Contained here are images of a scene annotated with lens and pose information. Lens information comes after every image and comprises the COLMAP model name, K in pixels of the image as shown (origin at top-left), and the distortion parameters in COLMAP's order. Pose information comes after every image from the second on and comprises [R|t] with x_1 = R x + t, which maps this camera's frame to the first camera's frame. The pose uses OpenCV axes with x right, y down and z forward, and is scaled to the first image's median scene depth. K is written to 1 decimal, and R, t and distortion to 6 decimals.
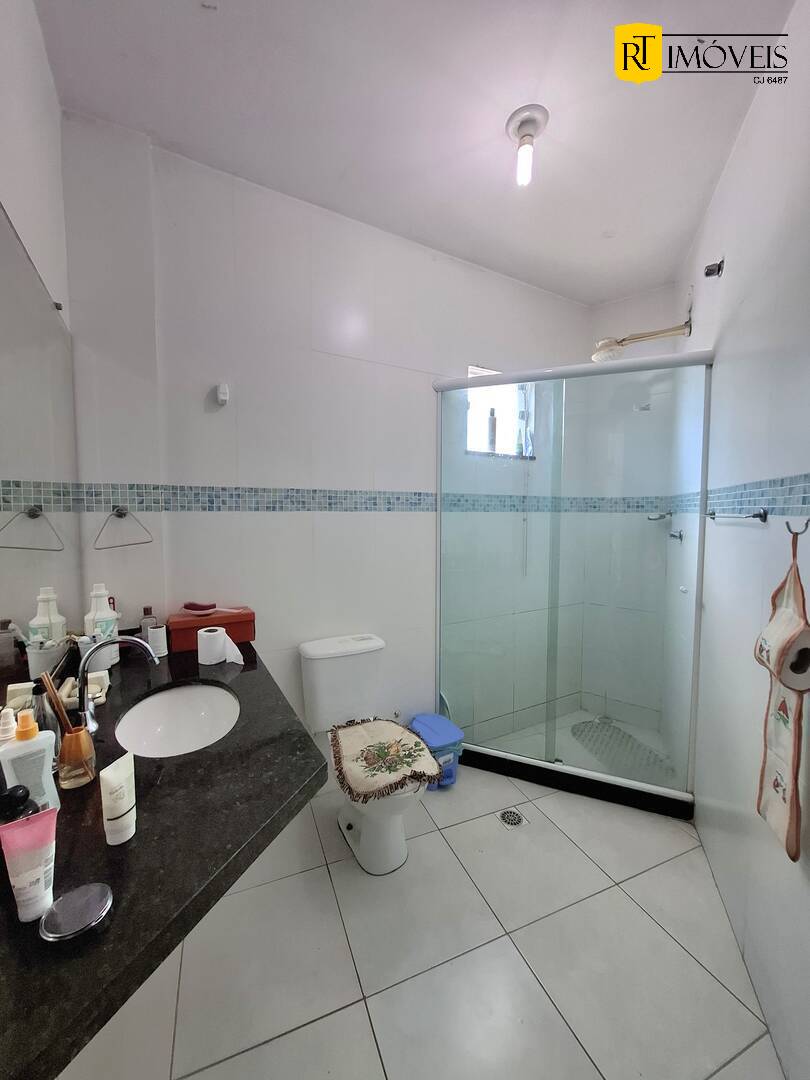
lens RADIAL K [[434.7, 0, 400.0], [0, 434.7, 542.4], [0, 0, 1]] dist [0.000115, -0.000089]
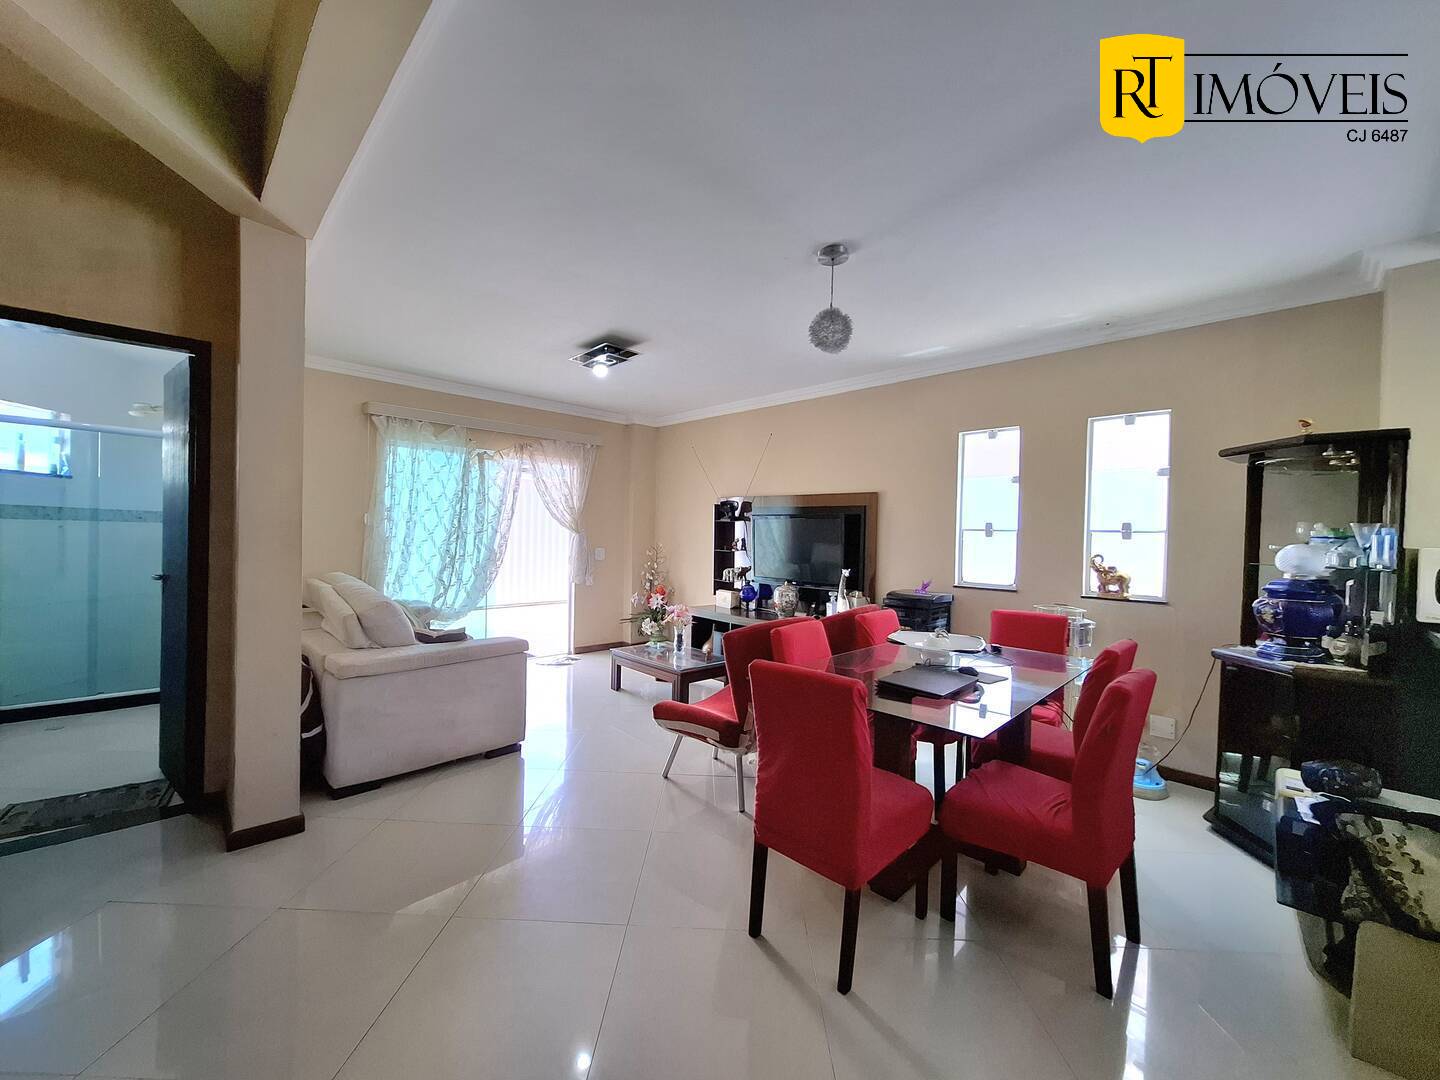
lens RADIAL K [[579.6, 0, 718.6], [0, 579.6, 541.1], [0, 0, 1]] dist [0.000115, -0.000089]
pose [[0.430429, 0.004350, 0.902614, -0.419668], [0.055007, 0.998003, -0.031041, 0.151542], [-0.900947, 0.063011, 0.429331, -1.477563]]
